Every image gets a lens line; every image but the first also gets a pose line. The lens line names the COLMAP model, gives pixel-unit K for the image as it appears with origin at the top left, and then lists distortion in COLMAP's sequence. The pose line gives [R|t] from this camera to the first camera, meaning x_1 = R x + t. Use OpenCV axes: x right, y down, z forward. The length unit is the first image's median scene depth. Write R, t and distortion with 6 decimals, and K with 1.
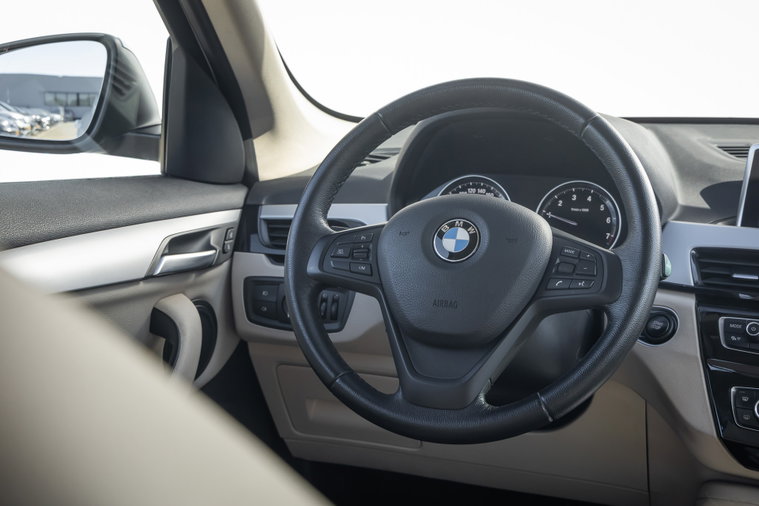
lens RADIAL K [[1100.1, 0, 391.5], [0, 1100.1, 247.3], [0, 0, 1]] dist [0.029968, 0.000000]
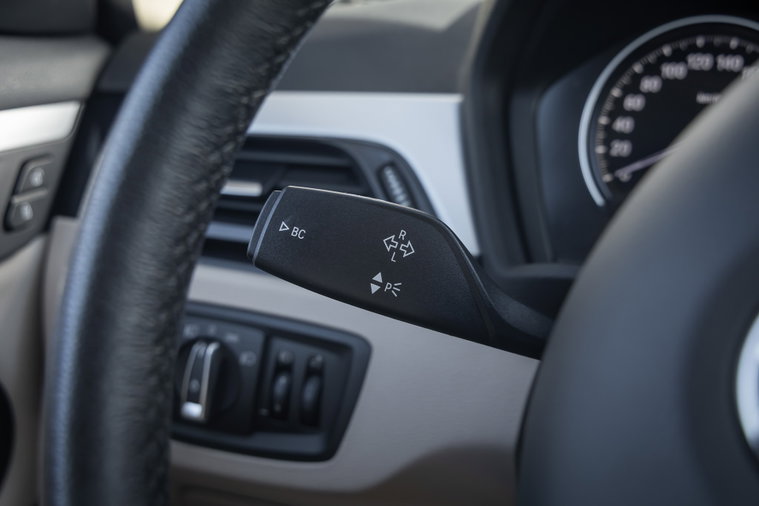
lens RADIAL K [[1100.1, 0, 380.1], [0, 1100.1, 255.2], [0, 0, 1]] dist [0.029968, 0.000000]
pose [[0.999148, 0.016464, -0.037844, -0.016545], [-0.011326, 0.991161, 0.132184, -0.035575], [0.039686, -0.131642, 0.990503, 0.636936]]
